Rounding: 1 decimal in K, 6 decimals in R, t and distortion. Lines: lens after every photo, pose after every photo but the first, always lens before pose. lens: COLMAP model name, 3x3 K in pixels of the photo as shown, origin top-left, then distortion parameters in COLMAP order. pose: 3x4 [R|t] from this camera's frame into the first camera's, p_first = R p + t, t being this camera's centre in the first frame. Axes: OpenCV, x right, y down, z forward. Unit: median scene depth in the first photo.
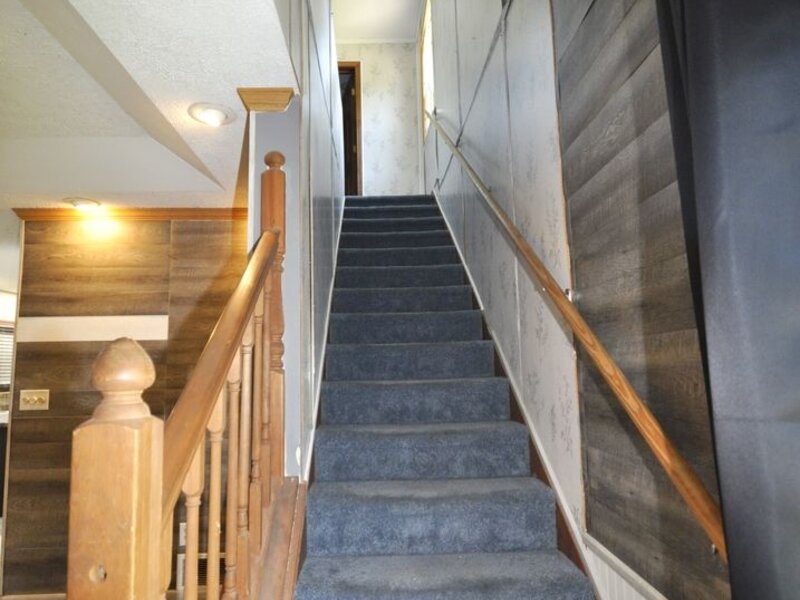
lens RADIAL K [[395.9, 0, 390.4], [0, 395.9, 312.7], [0, 0, 1]] dist [0.002467, -0.009336]
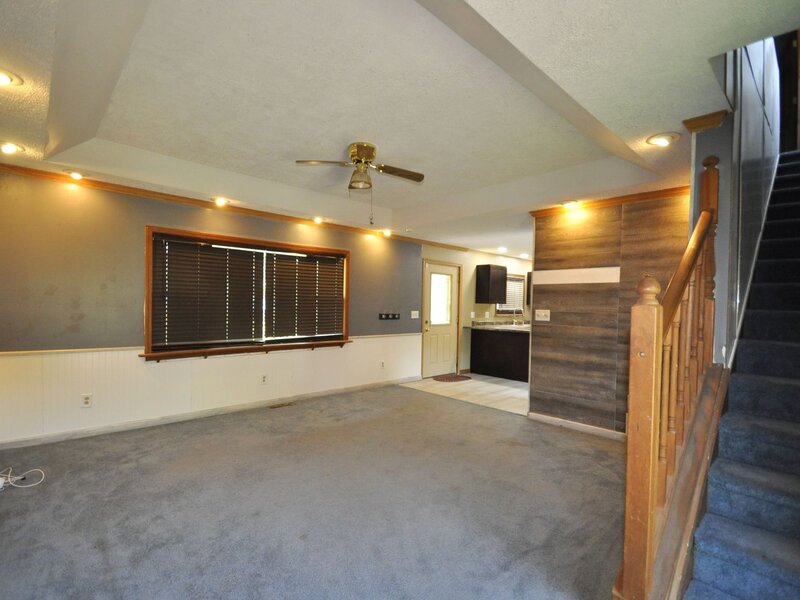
lens RADIAL K [[395.9, 0, 390.4], [0, 395.9, 312.7], [0, 0, 1]] dist [0.002467, -0.009336]
pose [[0.609003, 0.051693, -0.791482, 0.138565], [0.046774, 0.993797, 0.100897, -0.013333], [0.791787, -0.098467, 0.602807, -0.698173]]
